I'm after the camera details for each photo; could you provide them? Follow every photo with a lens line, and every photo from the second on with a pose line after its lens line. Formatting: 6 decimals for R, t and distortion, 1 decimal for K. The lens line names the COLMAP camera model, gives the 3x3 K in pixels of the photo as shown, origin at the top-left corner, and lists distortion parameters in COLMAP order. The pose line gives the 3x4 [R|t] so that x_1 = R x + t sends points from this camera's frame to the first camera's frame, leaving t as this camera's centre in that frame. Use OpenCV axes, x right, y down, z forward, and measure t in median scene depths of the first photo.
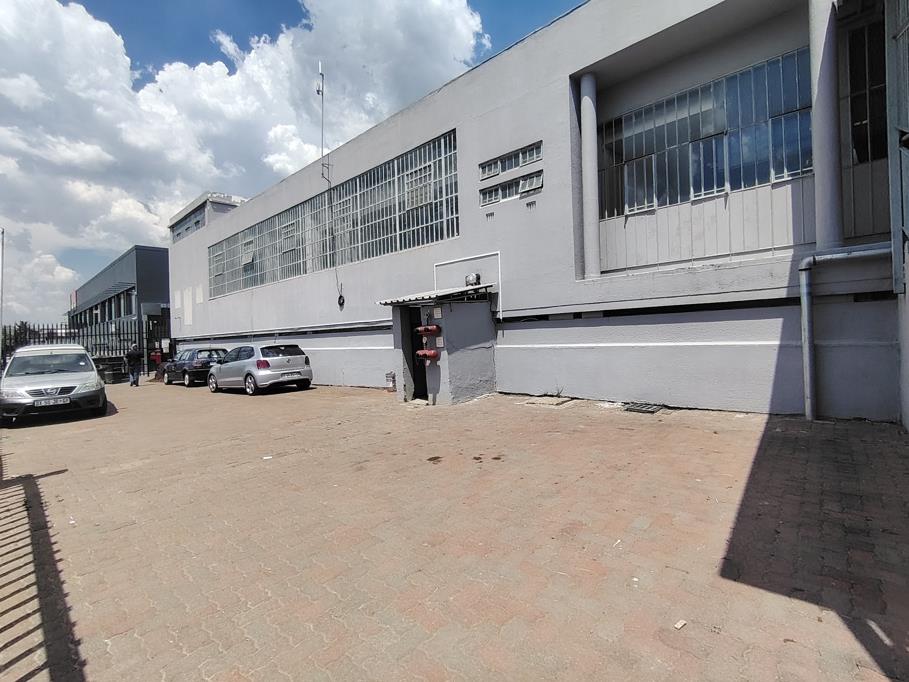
lens RADIAL K [[463.3, 0, 456.2], [0, 463.3, 336.1], [0, 0, 1]] dist [0.040307, 0.000157]
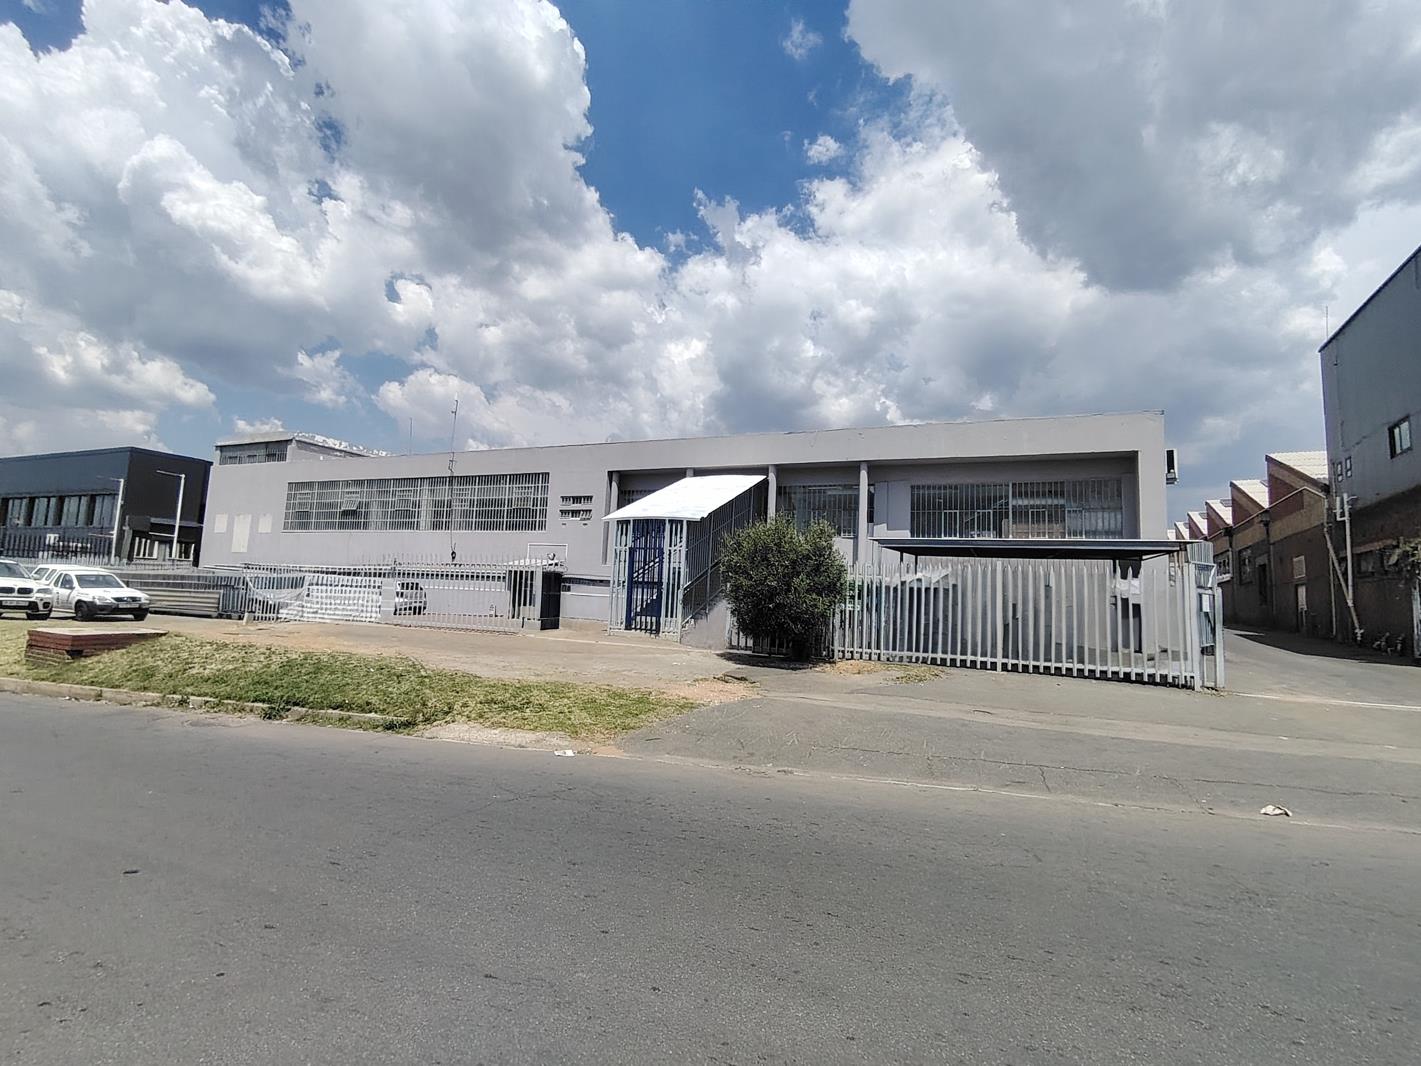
lens RADIAL K [[724.2, 0, 713.1], [0, 724.2, 525.3], [0, 0, 1]] dist [0.040307, 0.000157]
pose [[0.947694, 0.109263, 0.299897, -0.215089], [-0.081498, 0.991273, -0.103618, 0.003433], [-0.308602, 0.073757, 0.948327, -1.807937]]
